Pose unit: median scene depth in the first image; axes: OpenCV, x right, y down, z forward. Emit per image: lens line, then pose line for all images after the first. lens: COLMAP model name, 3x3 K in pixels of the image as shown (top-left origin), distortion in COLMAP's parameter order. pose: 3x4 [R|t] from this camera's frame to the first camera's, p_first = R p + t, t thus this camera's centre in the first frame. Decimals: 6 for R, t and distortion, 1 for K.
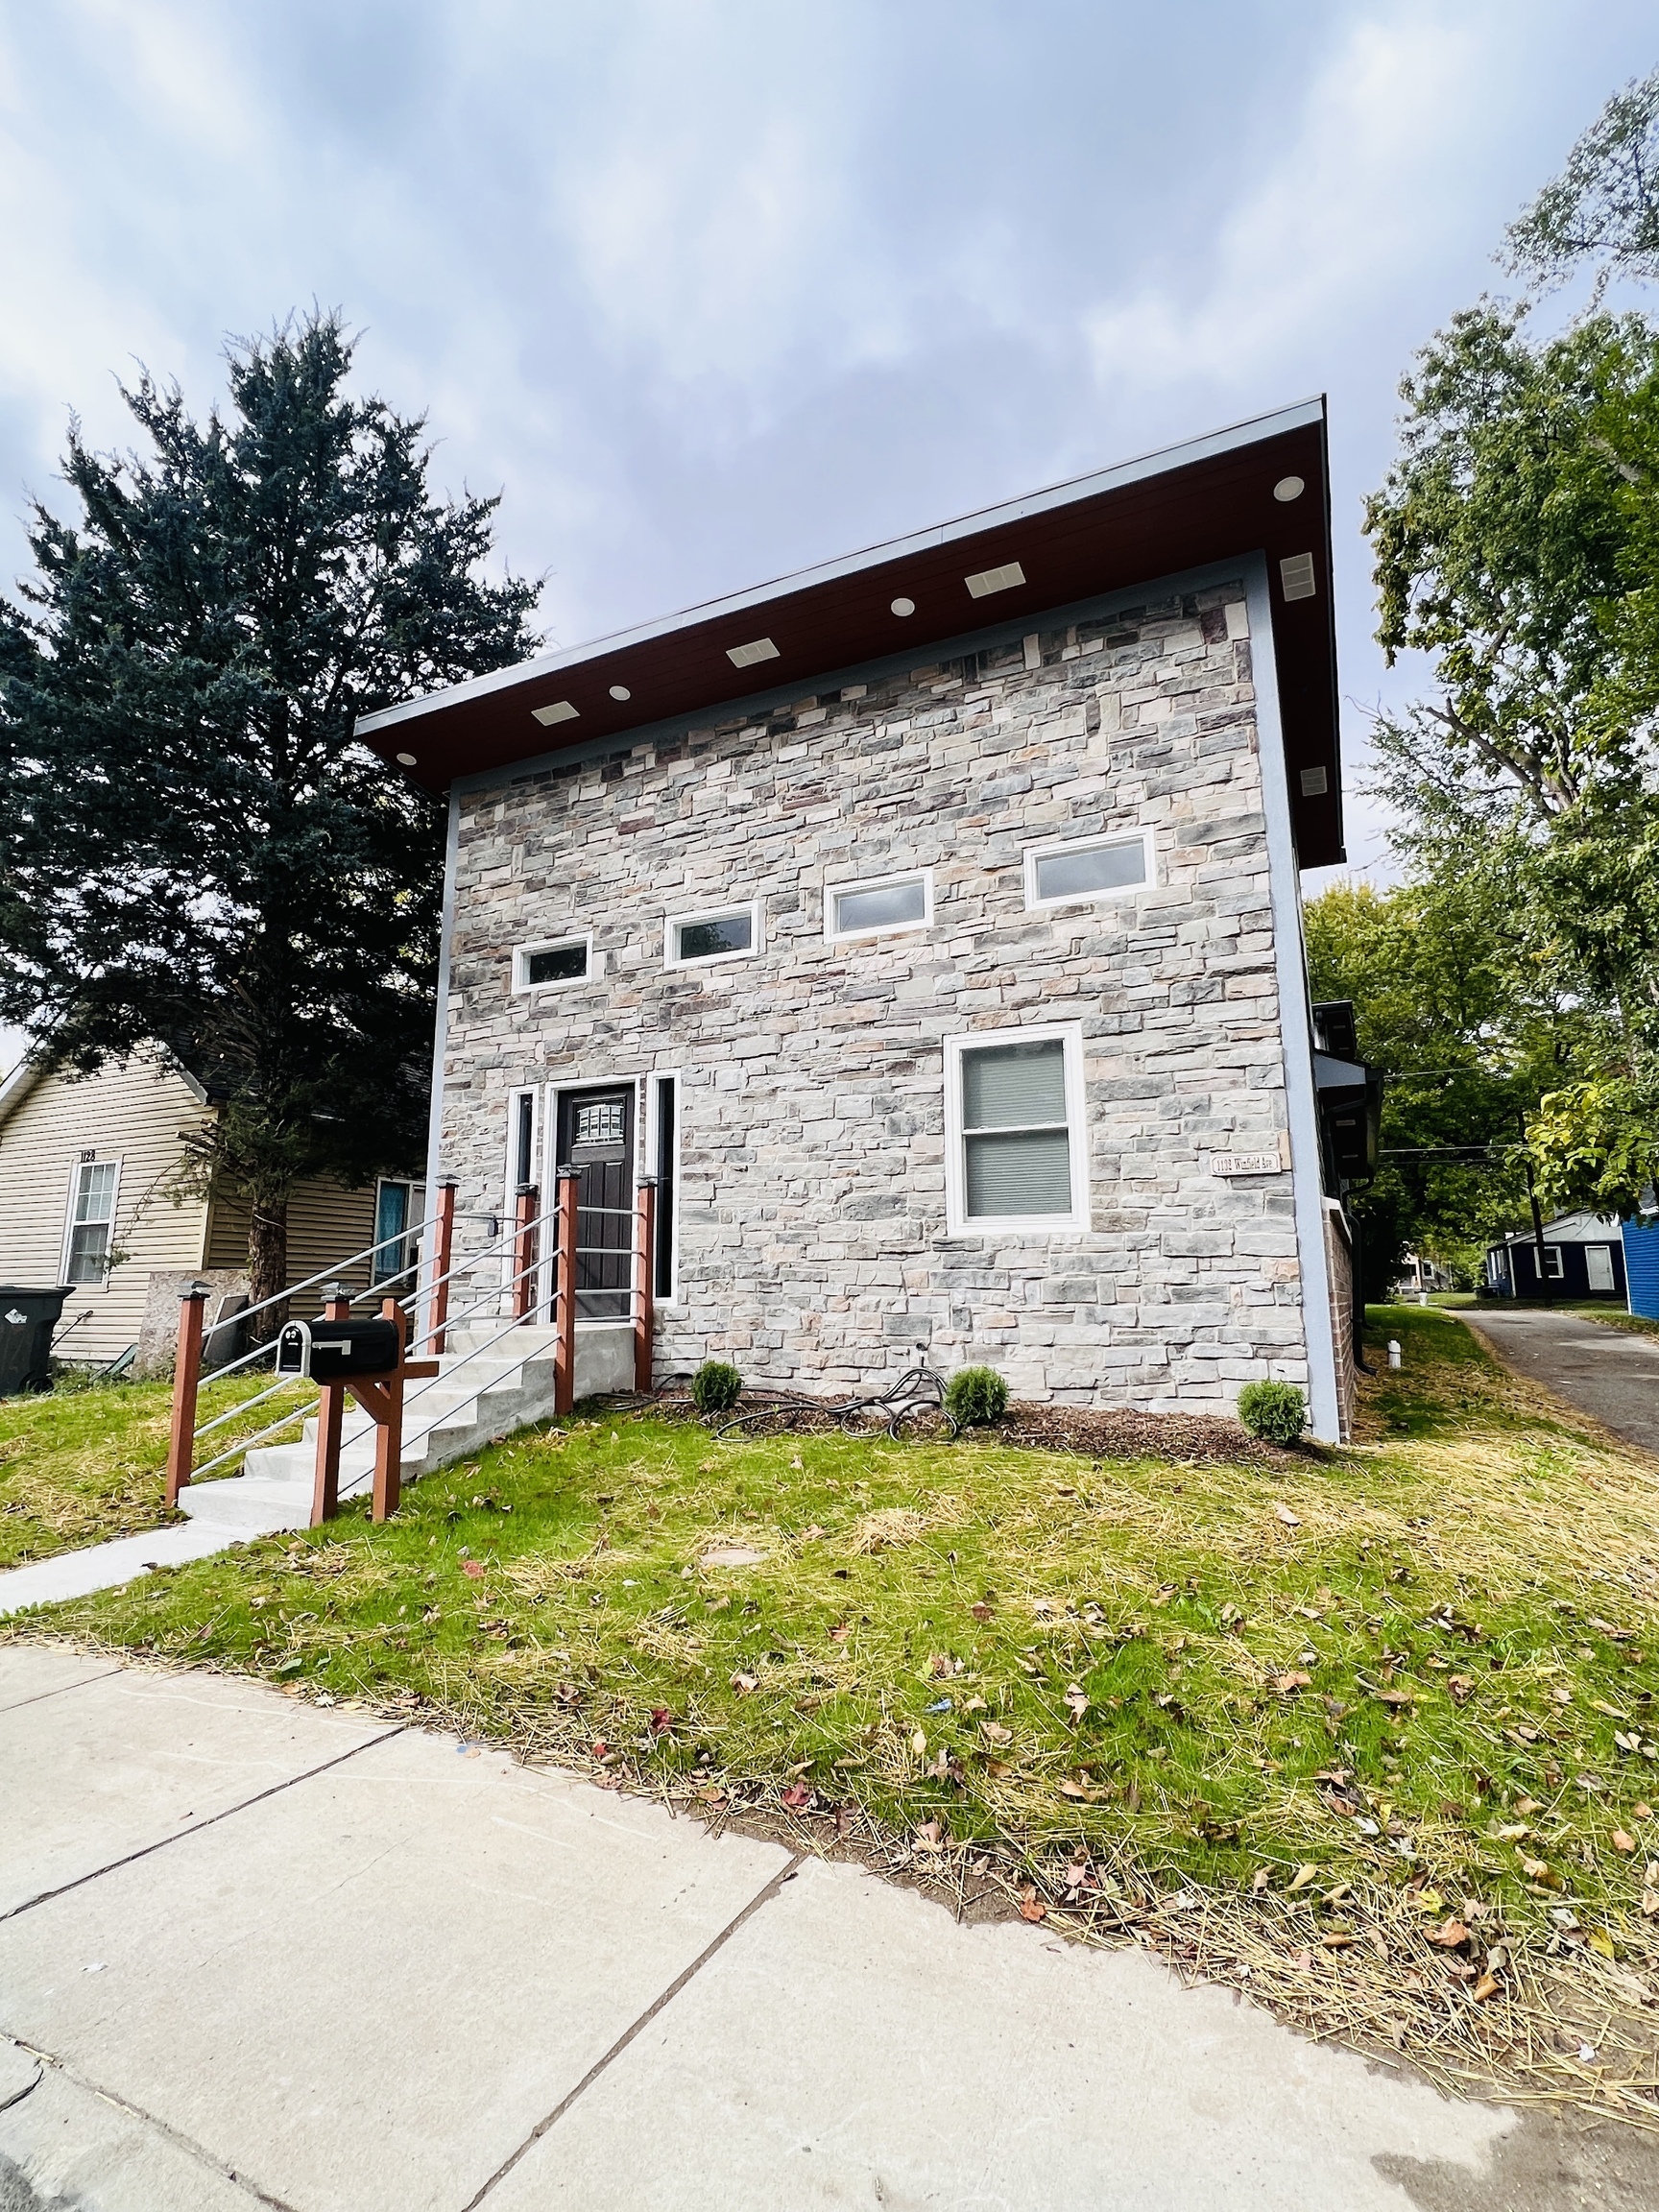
lens RADIAL K [[1076.5, 0, 824.8], [0, 1076.5, 1106.0], [0, 0, 1]] dist [0.010611, 0.000160]
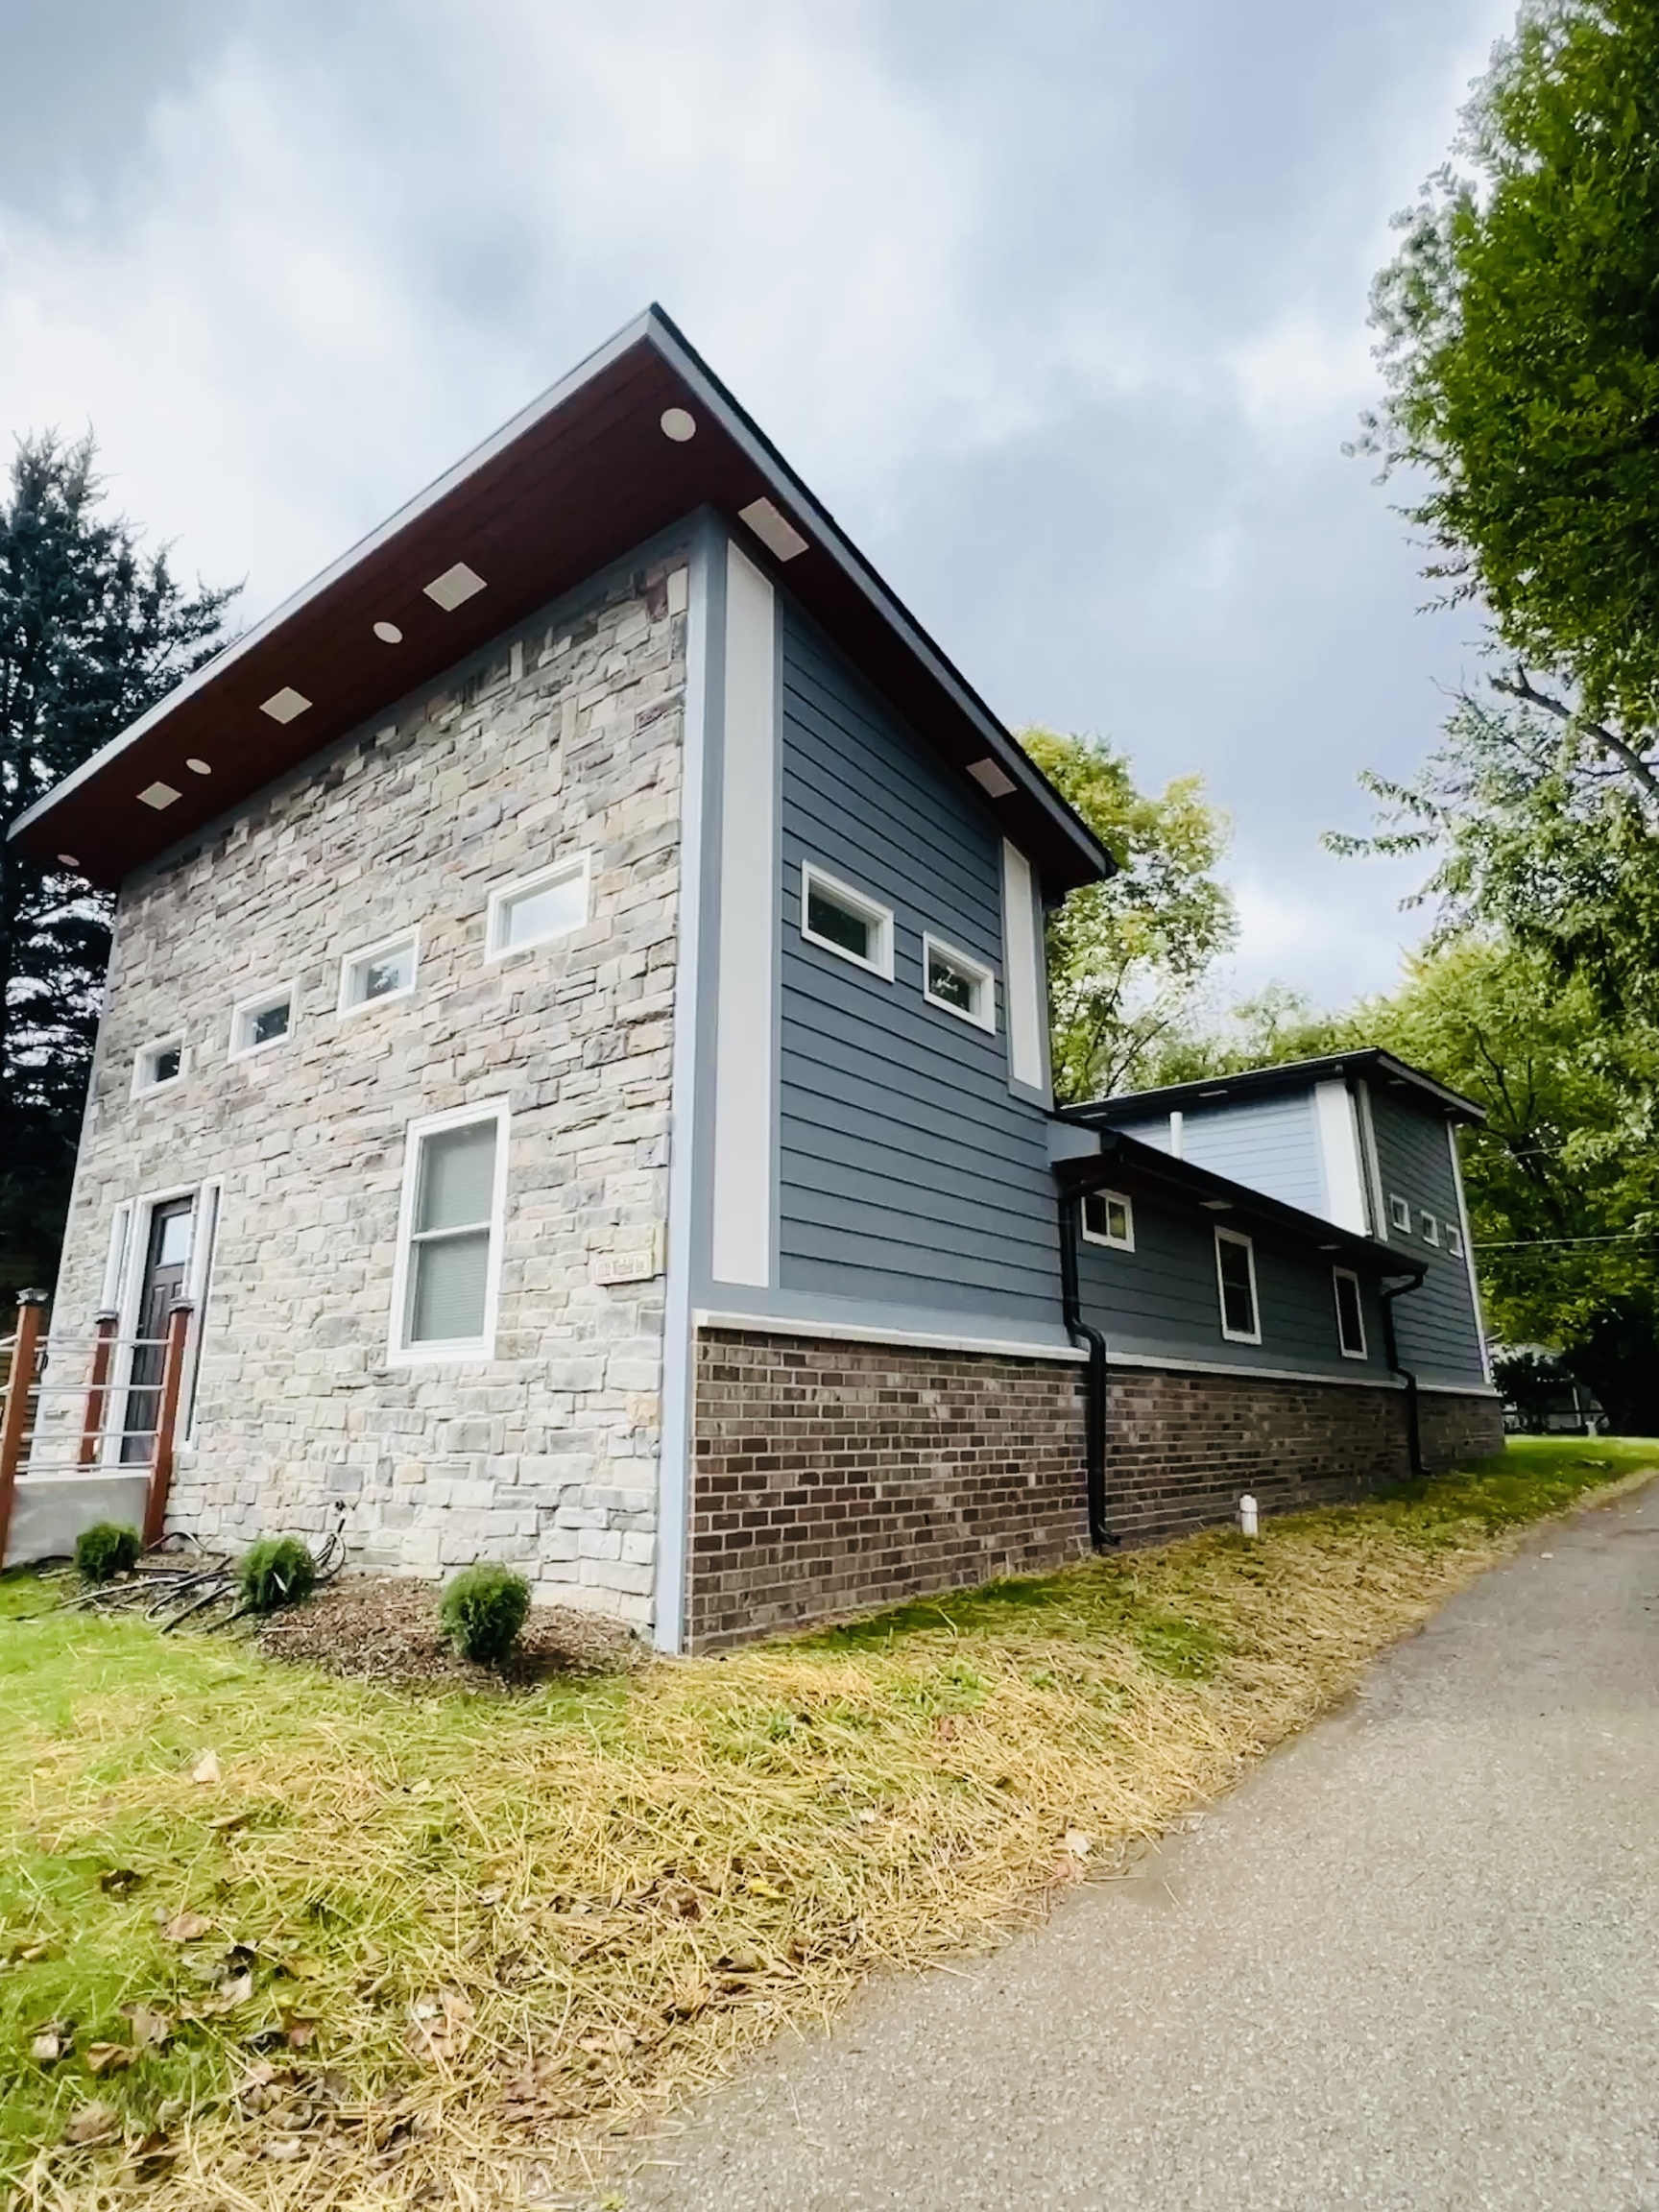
lens RADIAL K [[1183.3, 0, 830.4], [0, 1183.3, 1112.1], [0, 0, 1]] dist [0.019190, 0.000093]
pose [[0.977377, -0.054954, -0.204240, 0.625215], [0.038260, 0.995662, -0.084810, 0.018127], [0.208014, 0.075077, 0.975240, 0.177251]]
